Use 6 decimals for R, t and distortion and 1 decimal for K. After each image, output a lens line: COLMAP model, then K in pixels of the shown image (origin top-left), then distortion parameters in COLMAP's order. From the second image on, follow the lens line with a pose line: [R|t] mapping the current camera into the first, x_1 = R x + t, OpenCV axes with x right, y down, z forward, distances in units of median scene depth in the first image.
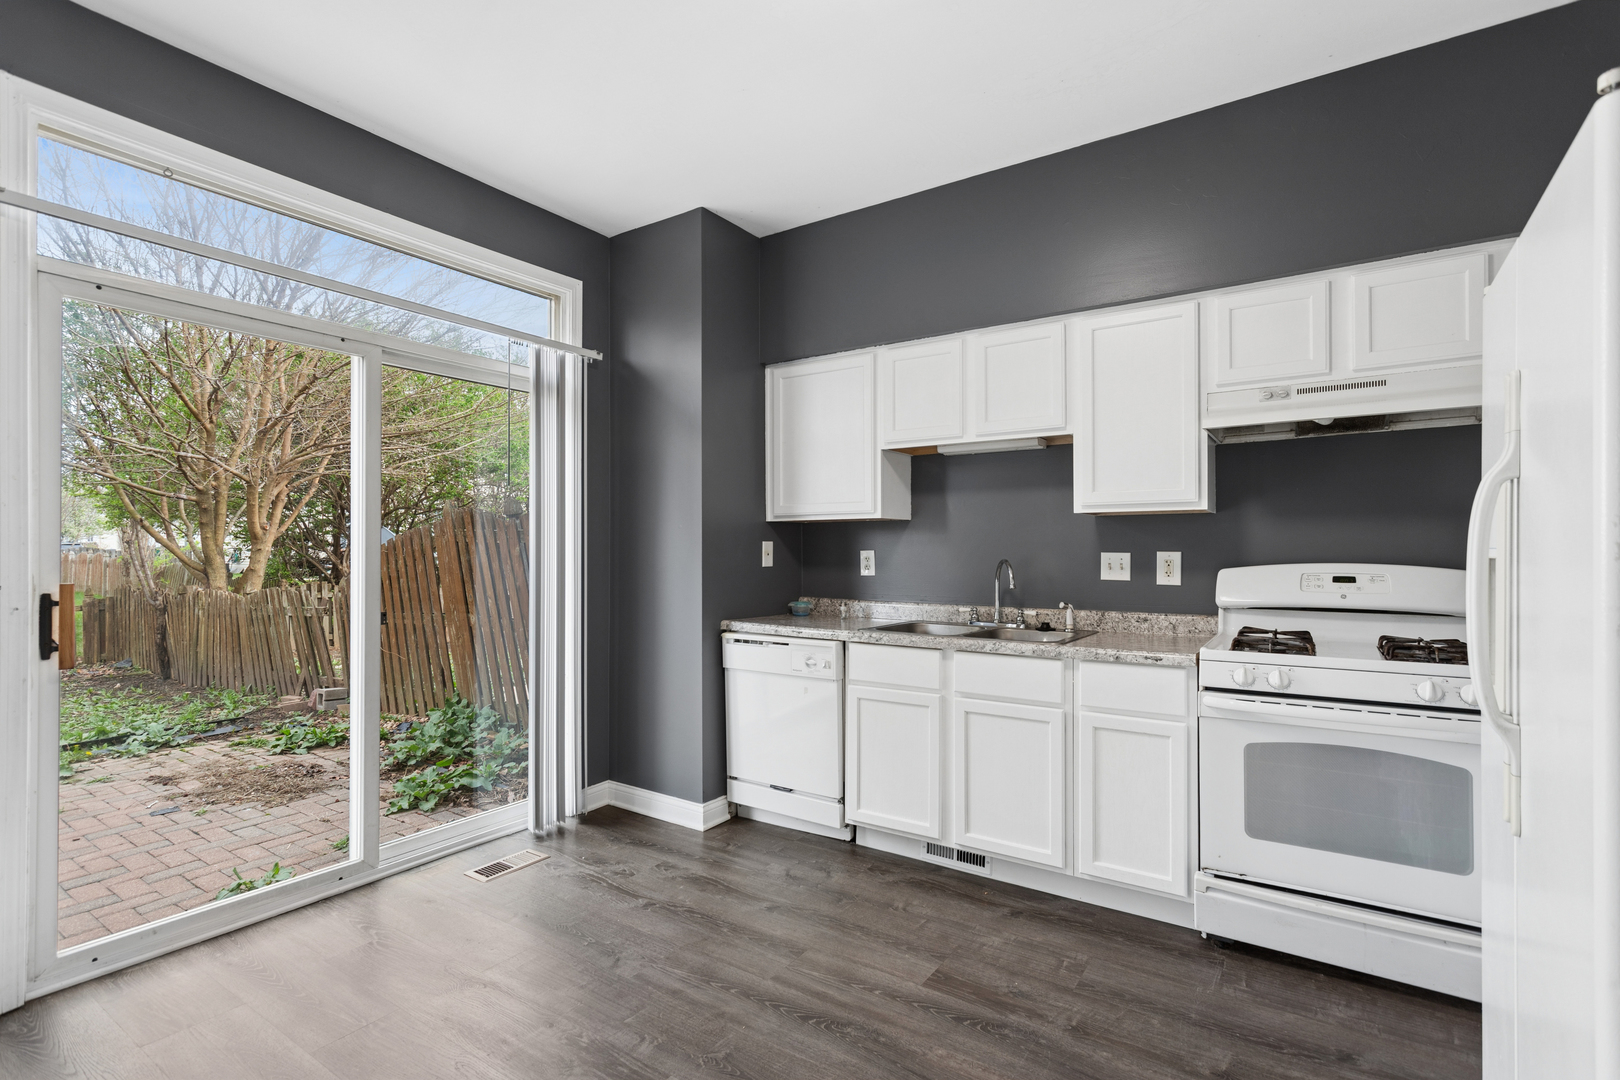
lens RADIAL K [[768.5, 0, 816.1], [0, 768.5, 543.5], [0, 0, 1]] dist [0.003708, -0.000084]
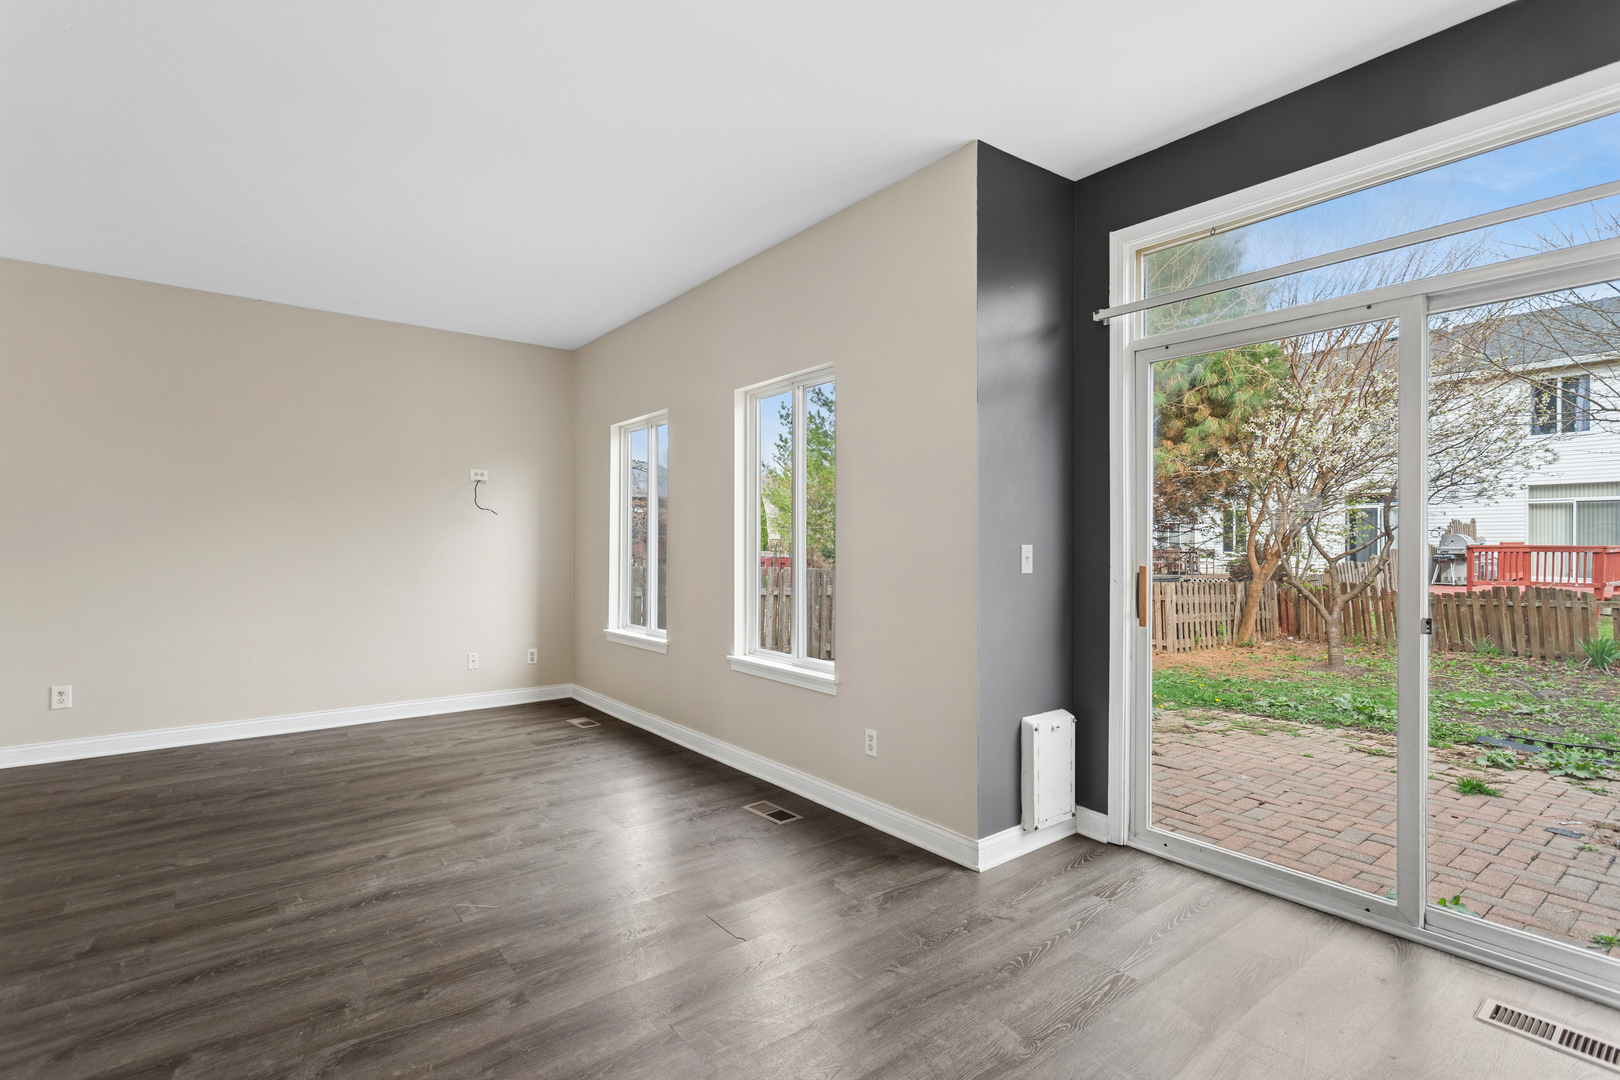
lens RADIAL K [[768.5, 0, 808.5], [0, 768.5, 542.2], [0, 0, 1]] dist [0.003708, -0.000084]
pose [[-0.310595, -0.000259, -0.950542, 0.400445], [0.006250, 0.999978, -0.002315, 0.004865], [0.950522, -0.006660, -0.310586, 0.607731]]
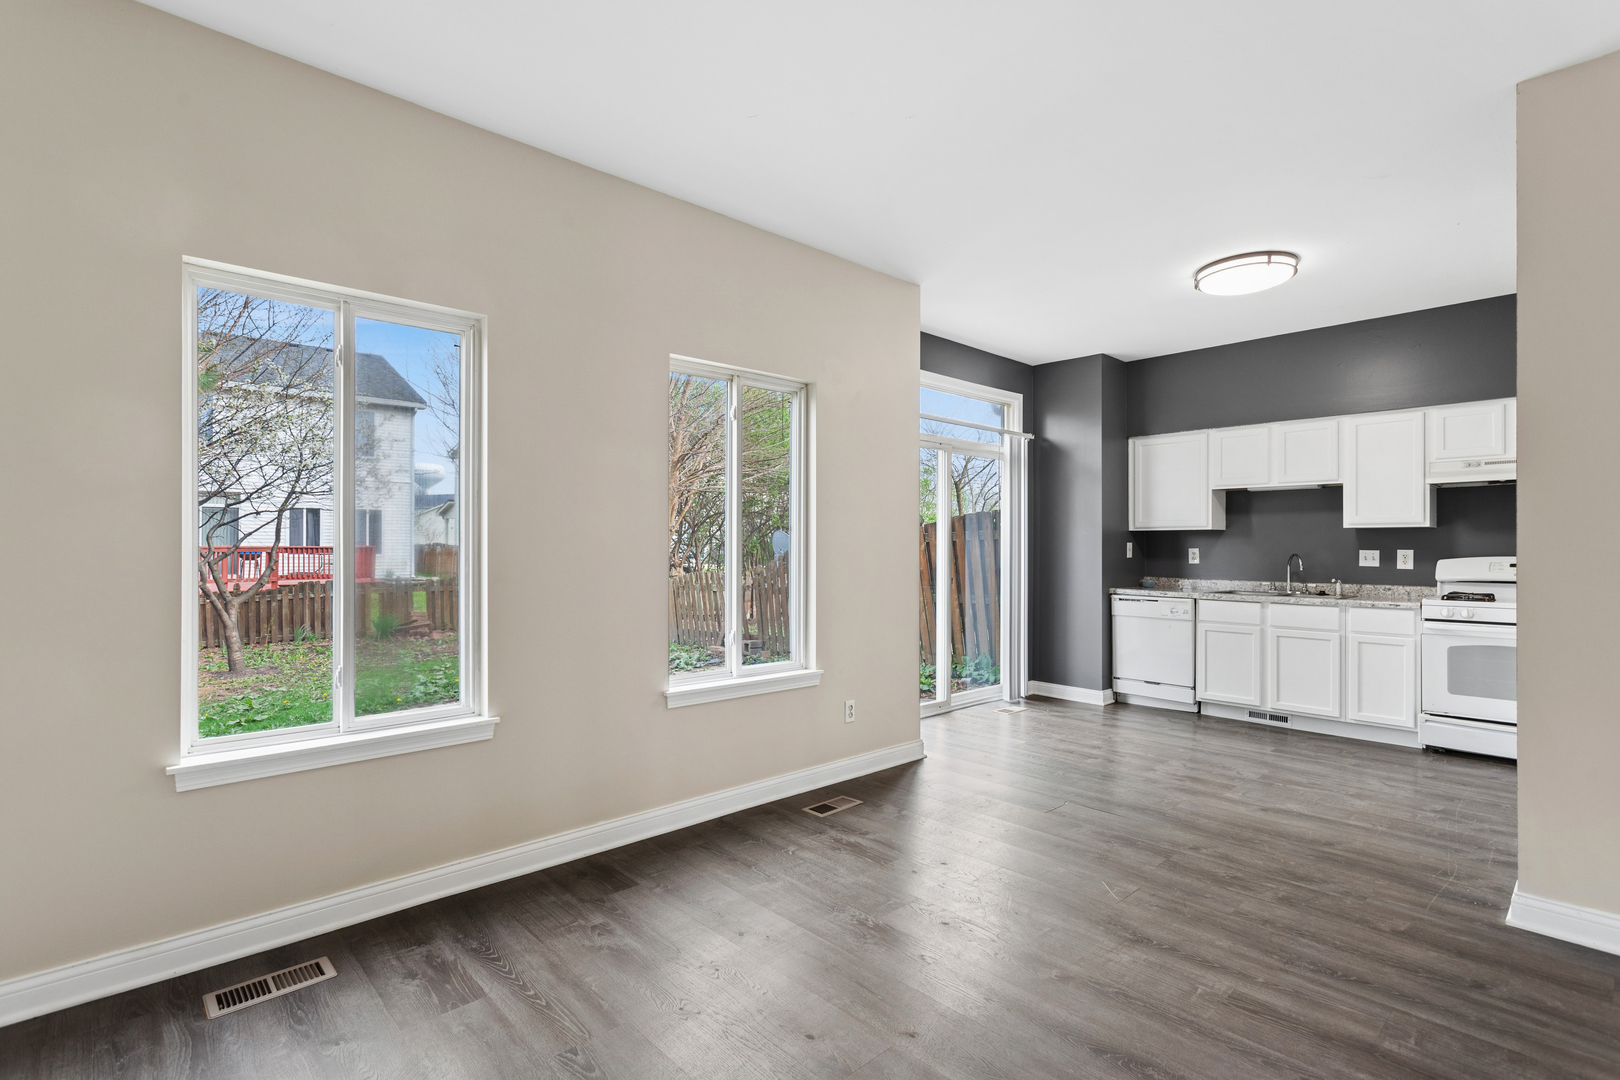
lens RADIAL K [[768.5, 0, 809.3], [0, 768.5, 545.5], [0, 0, 1]] dist [0.003708, -0.000084]
pose [[0.972488, 0.003037, -0.232935, -0.431501], [-0.001415, 0.999974, 0.007133, -0.009283], [0.232950, -0.006608, 0.972466, -0.974371]]
